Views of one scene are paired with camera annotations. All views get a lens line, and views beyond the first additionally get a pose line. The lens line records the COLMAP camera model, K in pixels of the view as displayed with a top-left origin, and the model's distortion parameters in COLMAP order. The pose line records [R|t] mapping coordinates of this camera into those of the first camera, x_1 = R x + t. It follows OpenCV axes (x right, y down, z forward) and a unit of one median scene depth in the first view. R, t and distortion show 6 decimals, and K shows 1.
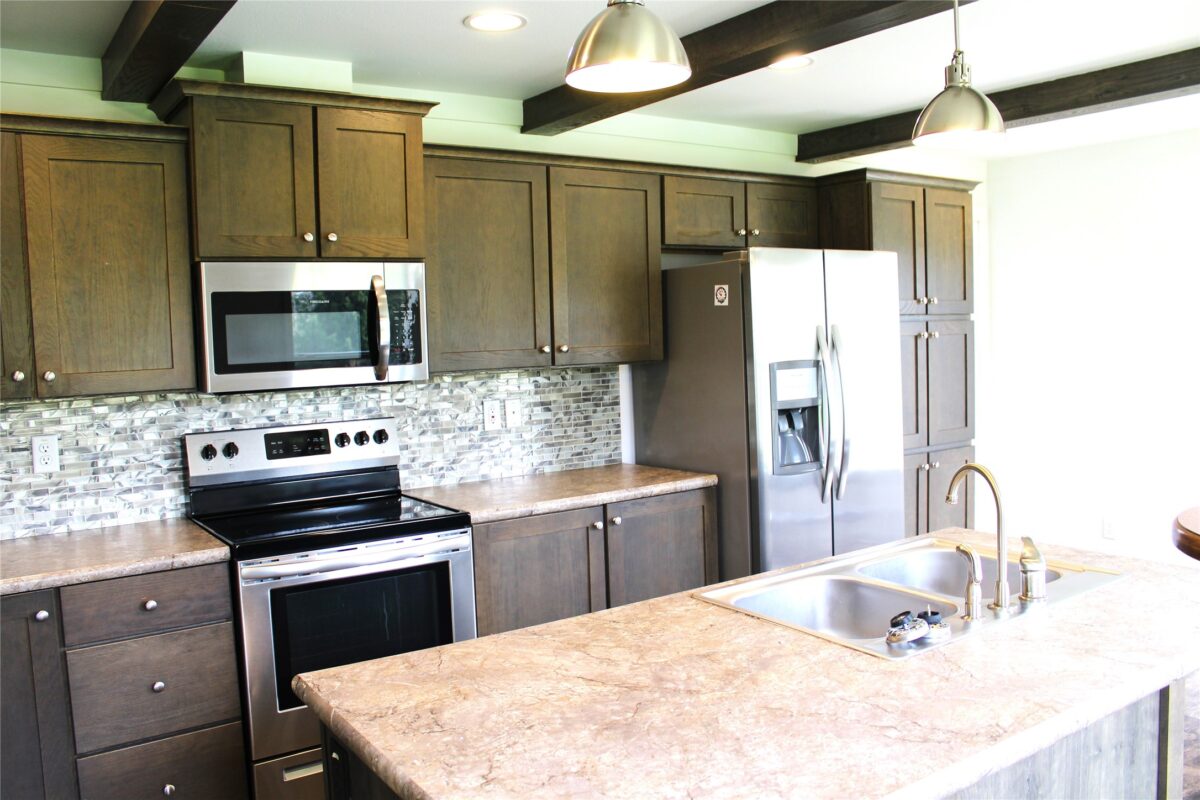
lens RADIAL K [[993.2, 0, 600.0], [0, 993.2, 400.0], [0, 0, 1]] dist [-0.115017, 0.011675]
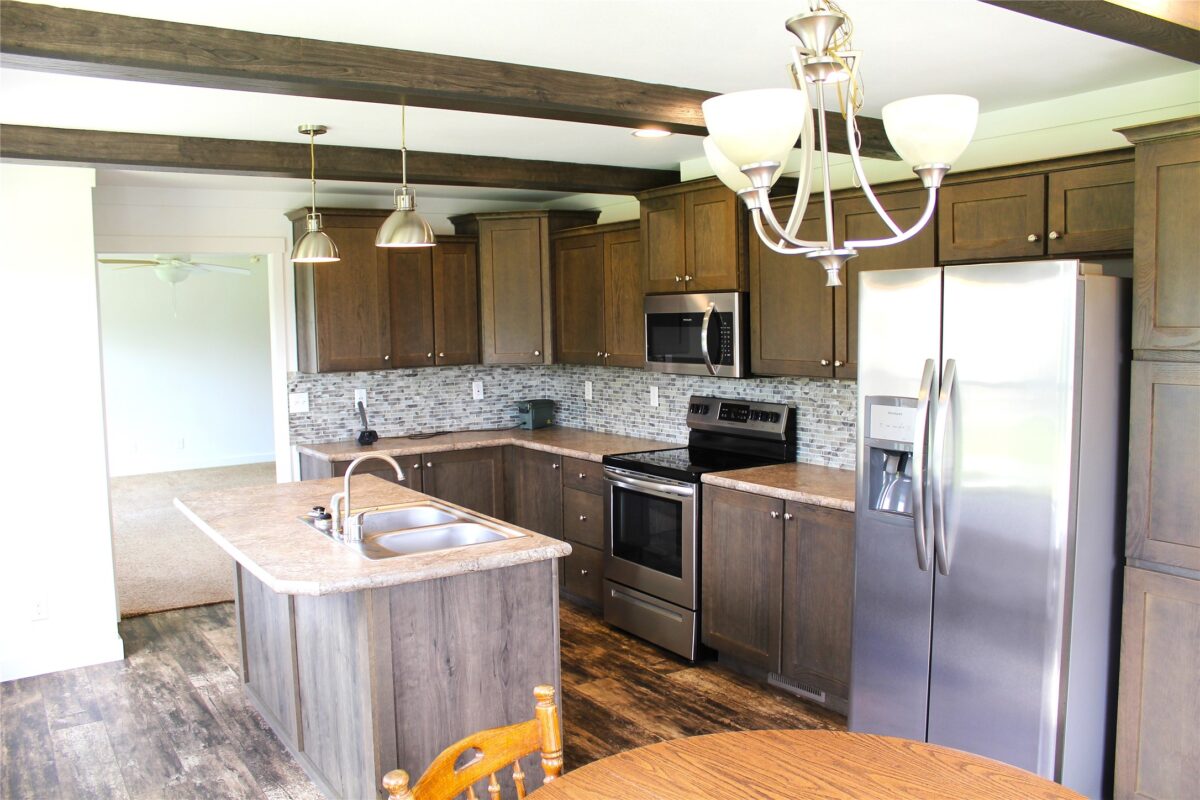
lens RADIAL K [[993.2, 0, 600.0], [0, 993.2, 400.0], [0, 0, 1]] dist [-0.115017, 0.011675]
pose [[-0.026714, 0.114222, -0.993096, 1.069913], [-0.058548, 0.991566, 0.115621, -0.122240], [0.997927, 0.061233, -0.019801, 0.748662]]
